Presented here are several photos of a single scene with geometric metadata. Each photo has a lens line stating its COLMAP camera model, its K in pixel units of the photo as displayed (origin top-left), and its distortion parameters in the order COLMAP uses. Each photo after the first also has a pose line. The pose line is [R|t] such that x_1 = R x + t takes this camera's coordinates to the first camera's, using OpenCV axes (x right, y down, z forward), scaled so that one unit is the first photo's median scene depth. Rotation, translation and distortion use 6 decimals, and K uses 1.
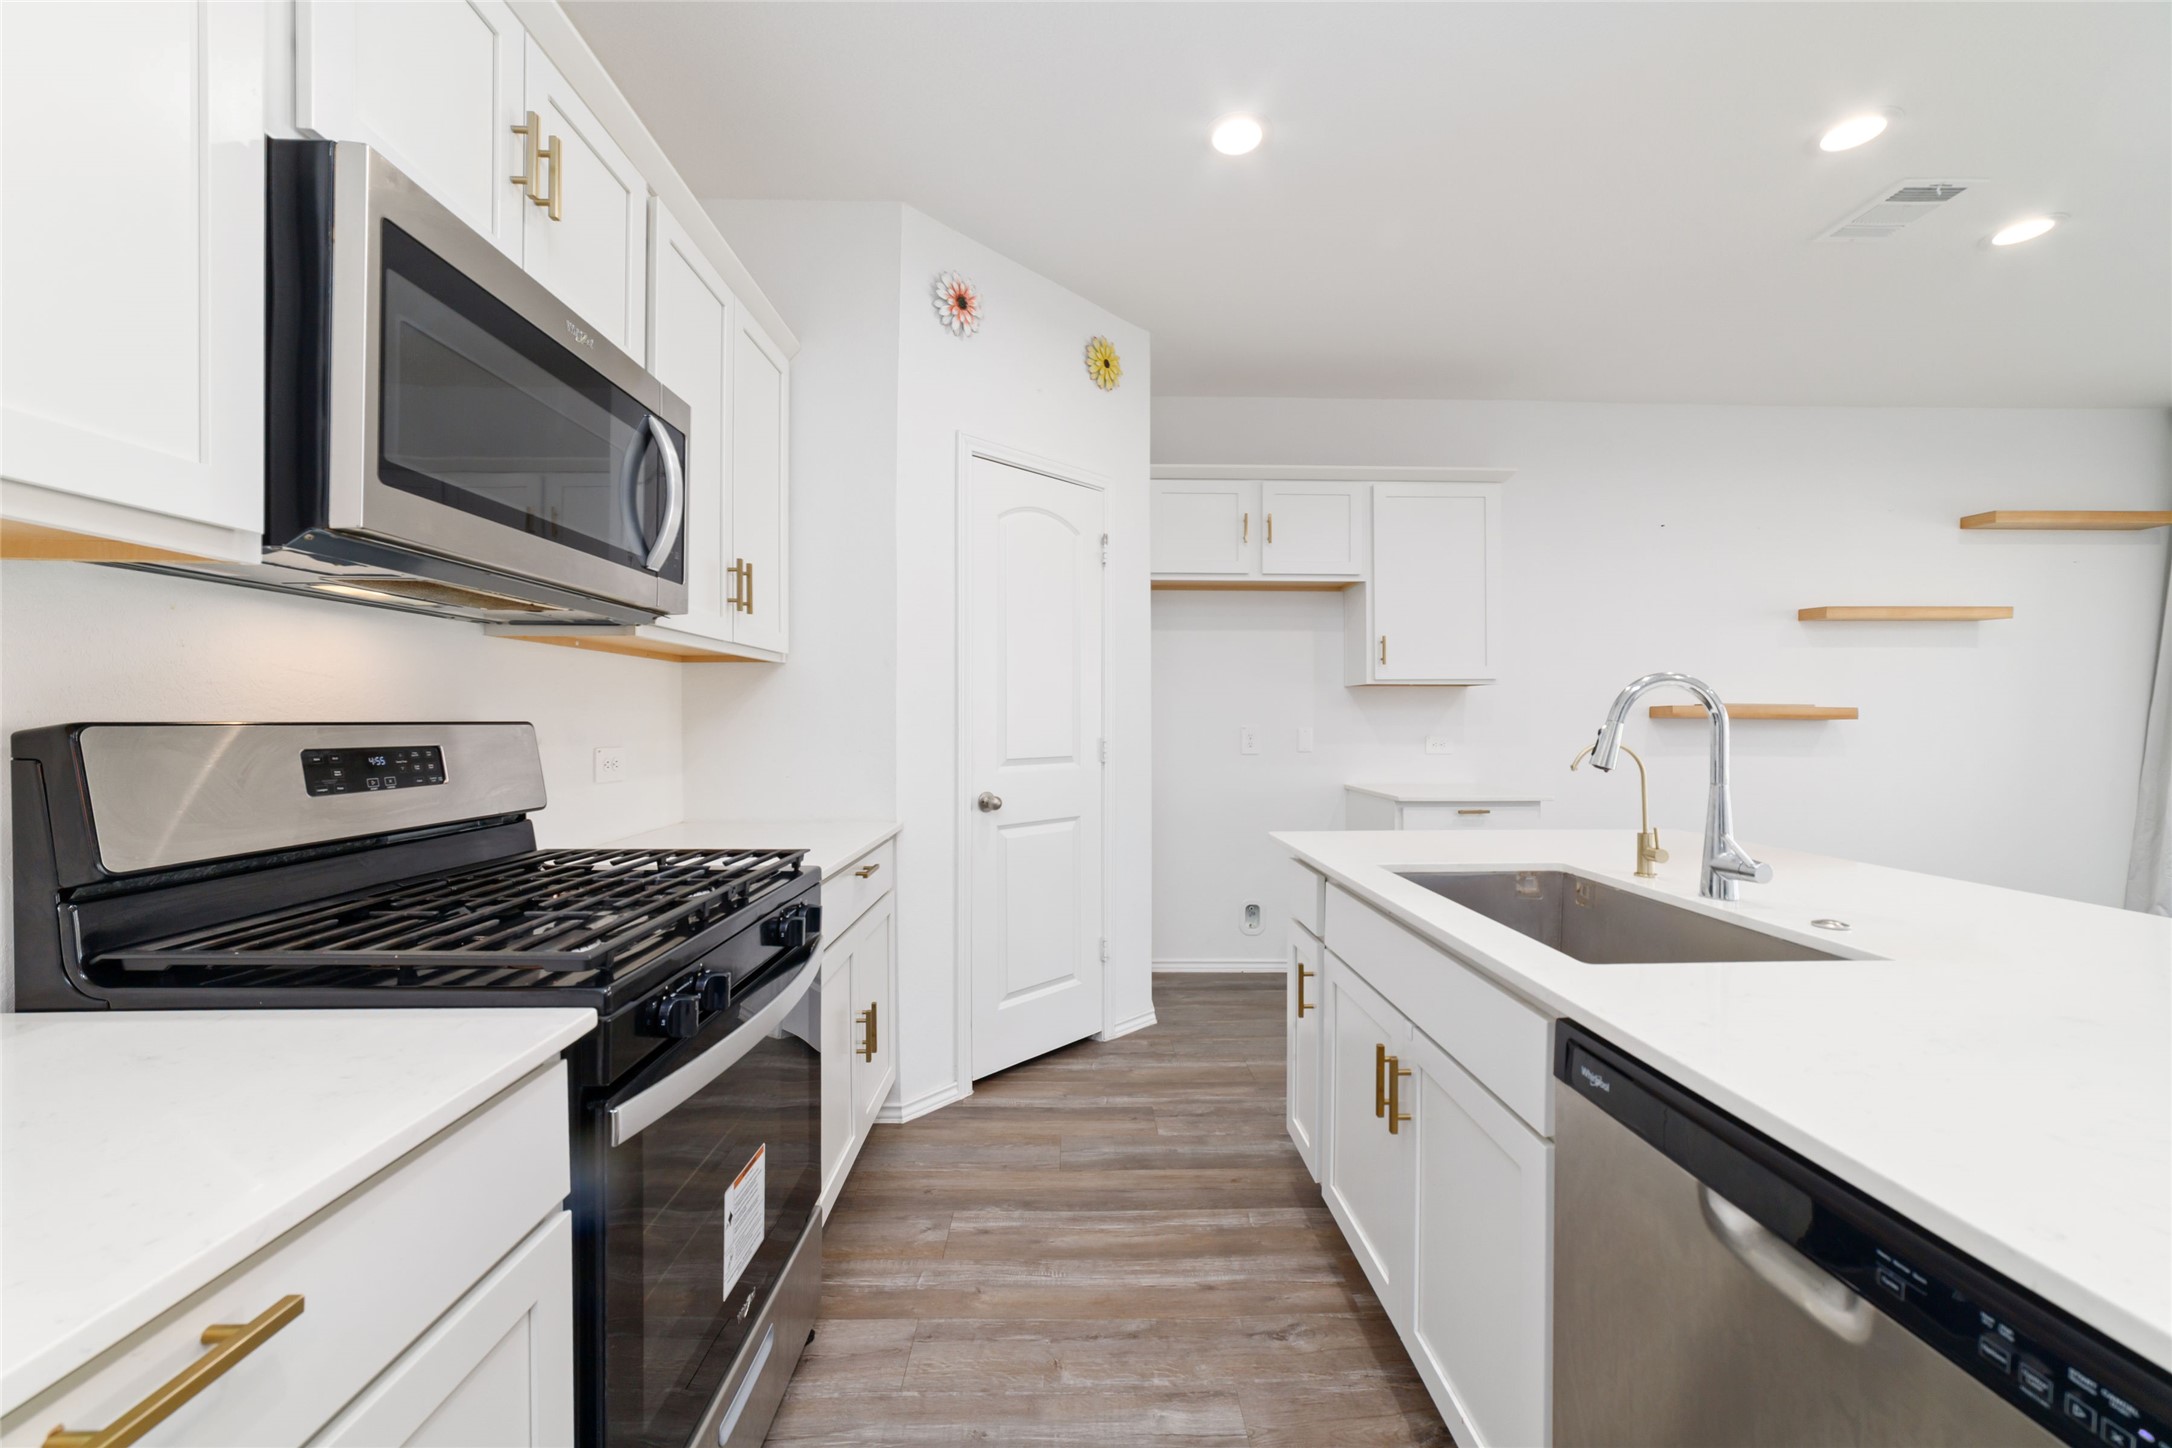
lens RADIAL K [[830.5, 0, 1085.8], [0, 830.5, 711.6], [0, 0, 1]] dist [-0.022114, 0.008599]
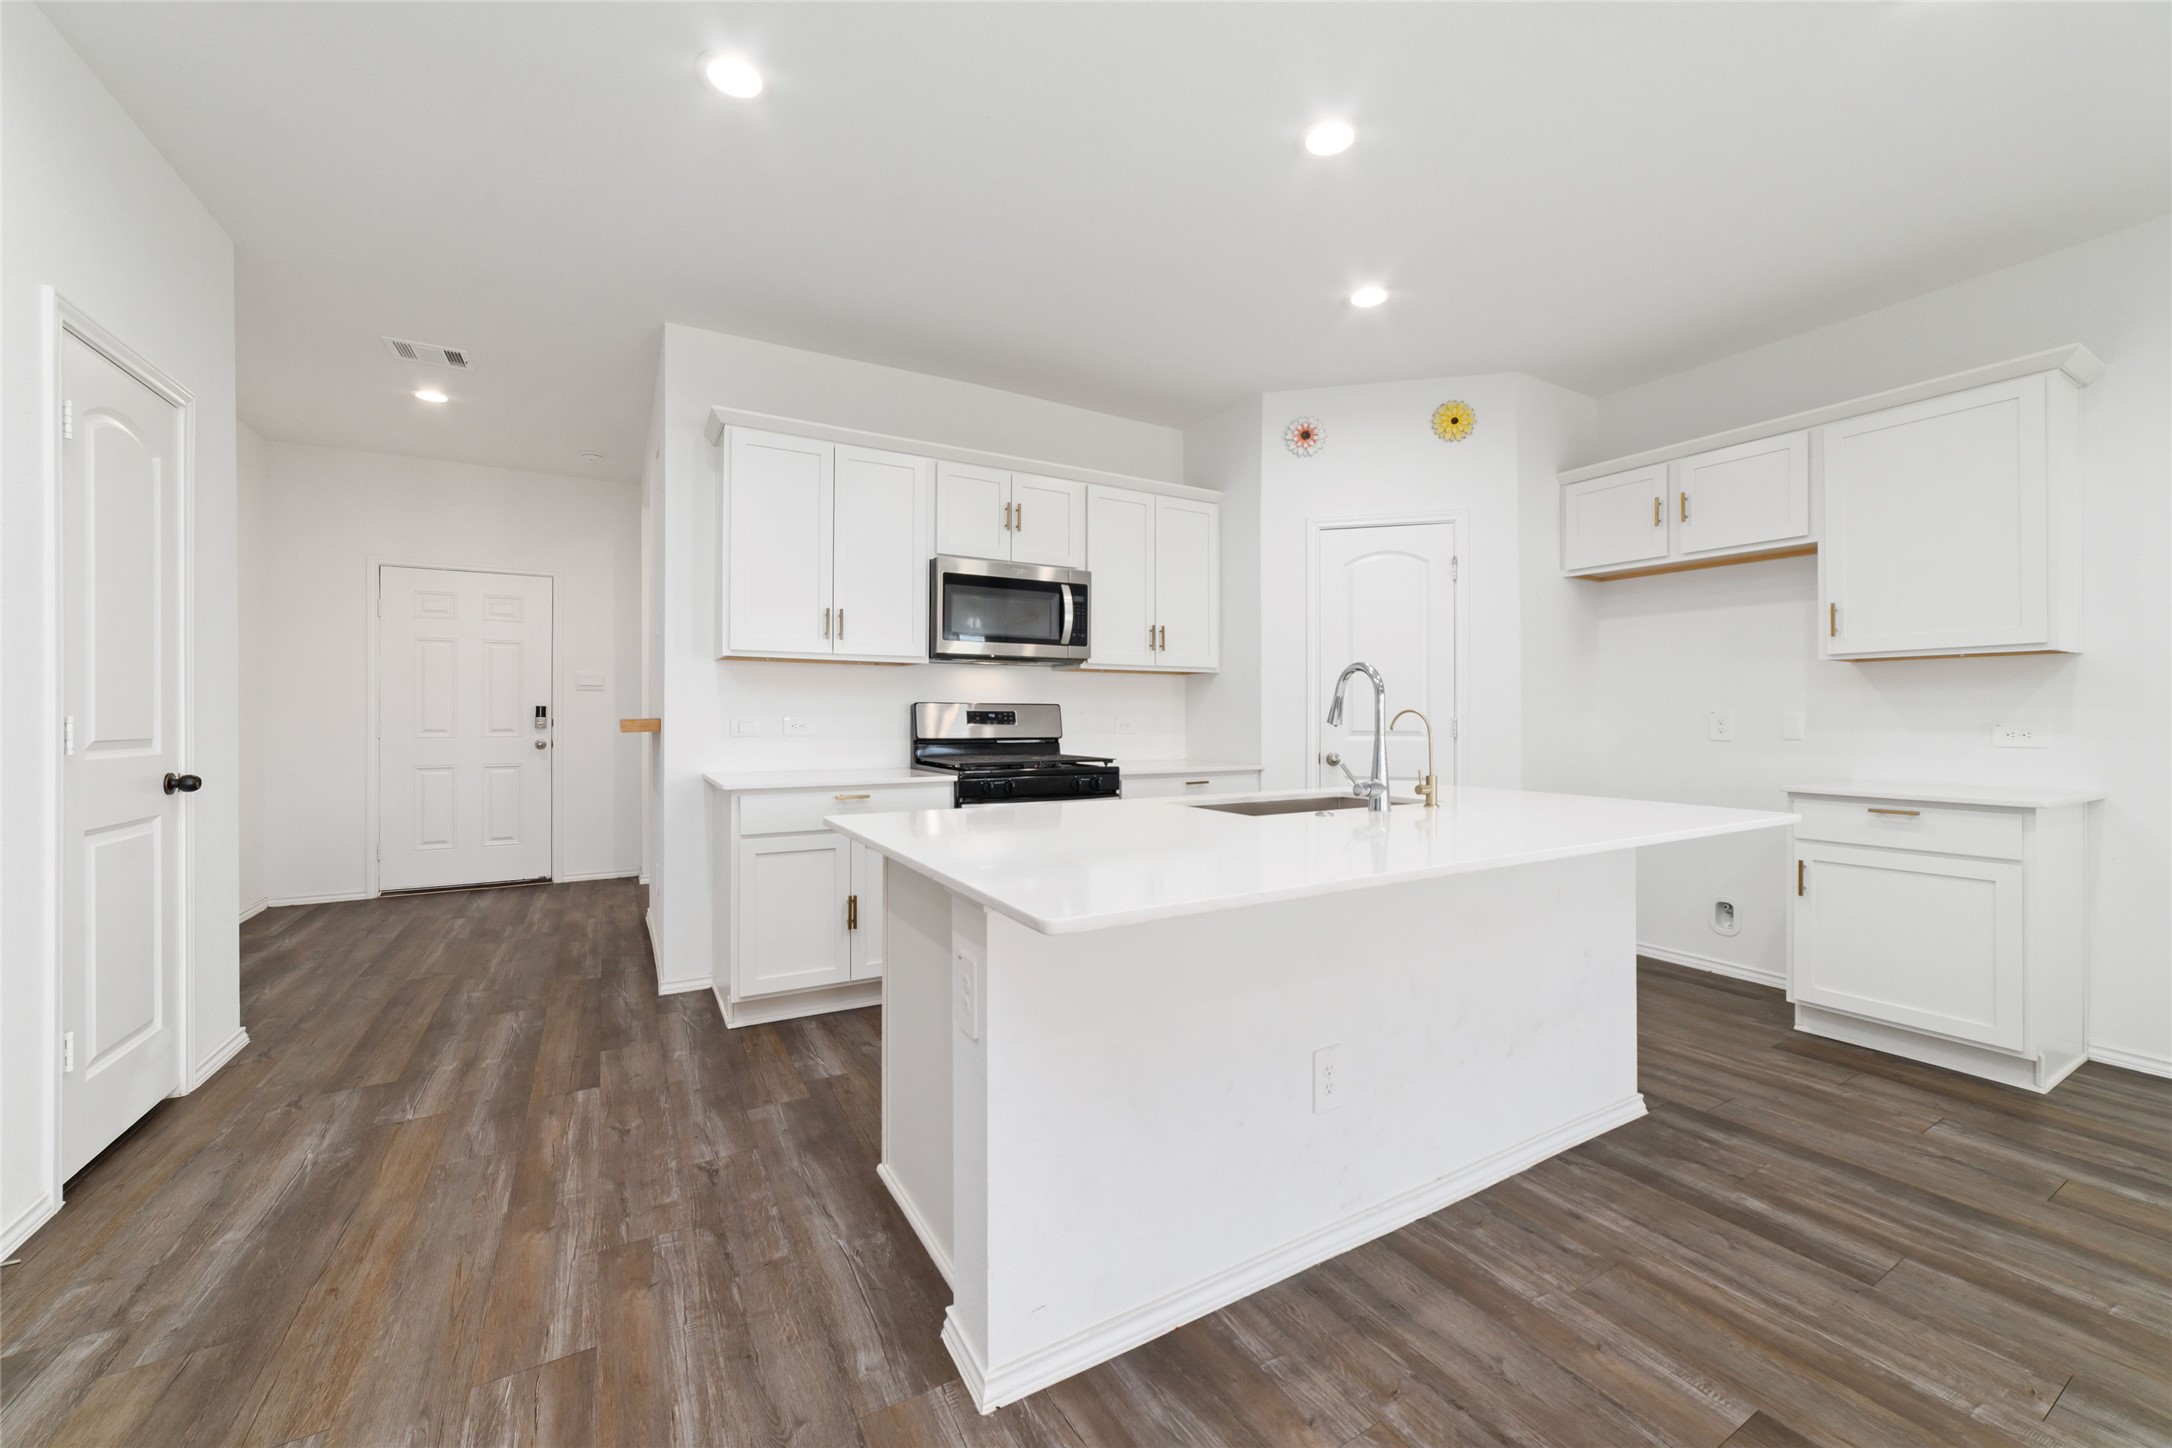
lens RADIAL K [[836.3, 0, 1090.1], [0, 836.3, 726.0], [0, 0, 1]] dist [-0.024666, 0.008814]
pose [[0.493704, 0.009462, -0.869579, 1.037619], [0.004745, 0.999897, 0.013574, 0.028327], [0.869617, -0.010828, 0.493608, -0.131435]]
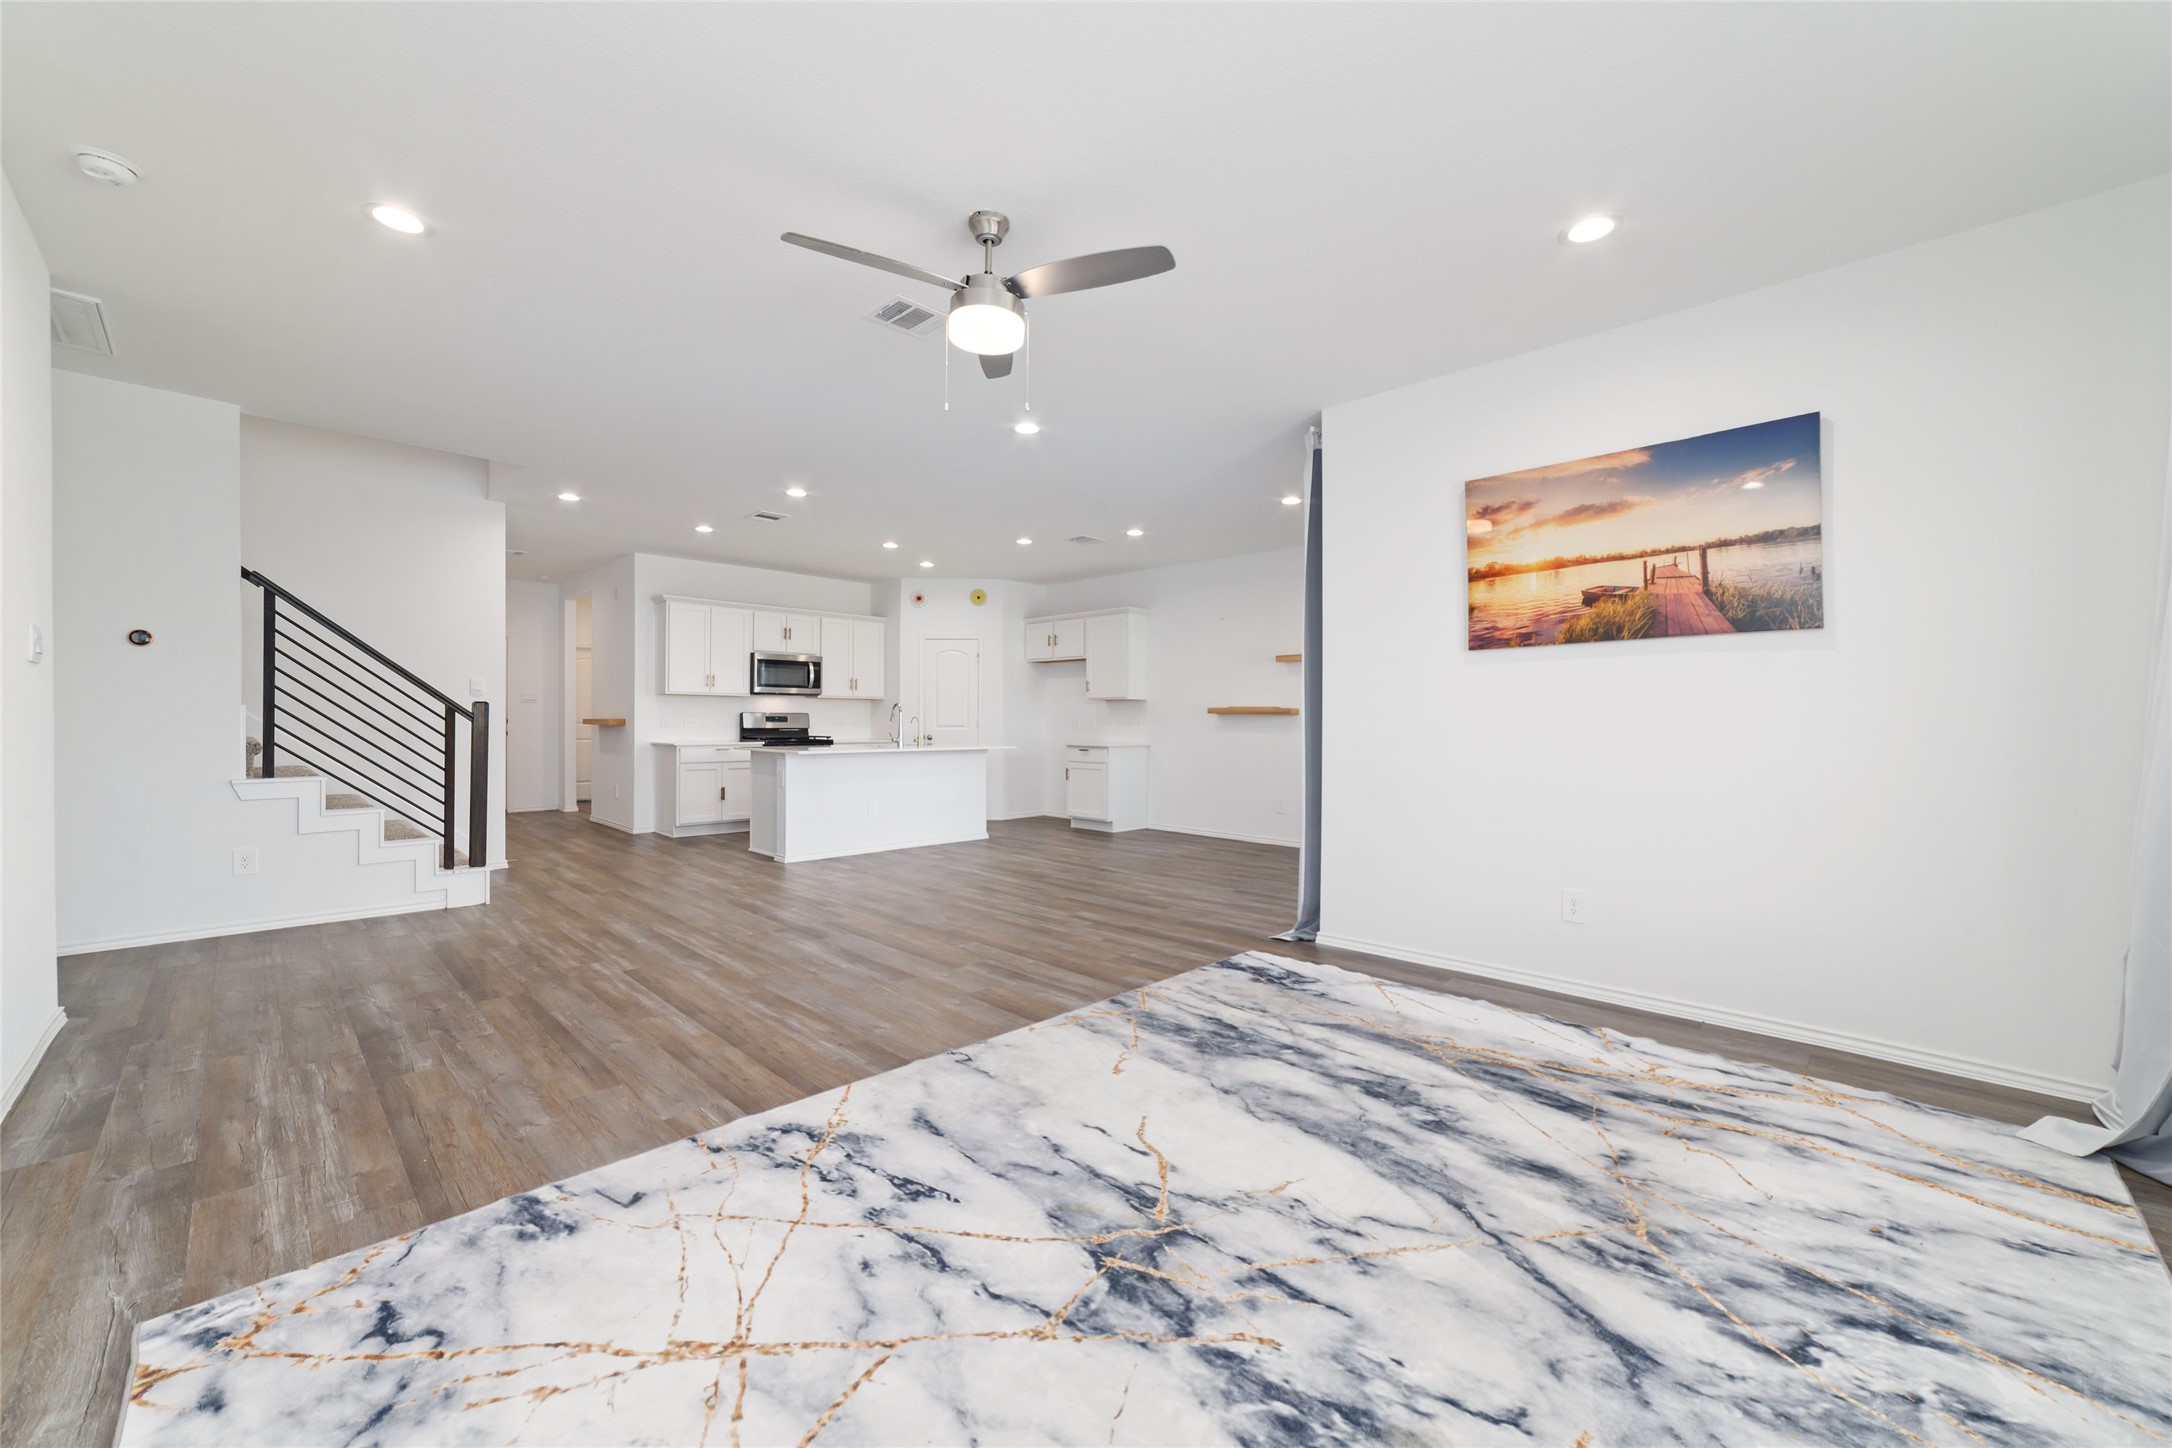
lens RADIAL K [[836.3, 0, 1090.1], [0, 836.3, 726.0], [0, 0, 1]] dist [-0.024666, 0.008814]
pose [[0.709913, 0.007778, -0.704247, 3.049647], [0.000129, 0.999938, 0.011173, 0.023211], [0.704290, -0.008023, 0.709867, -1.107029]]
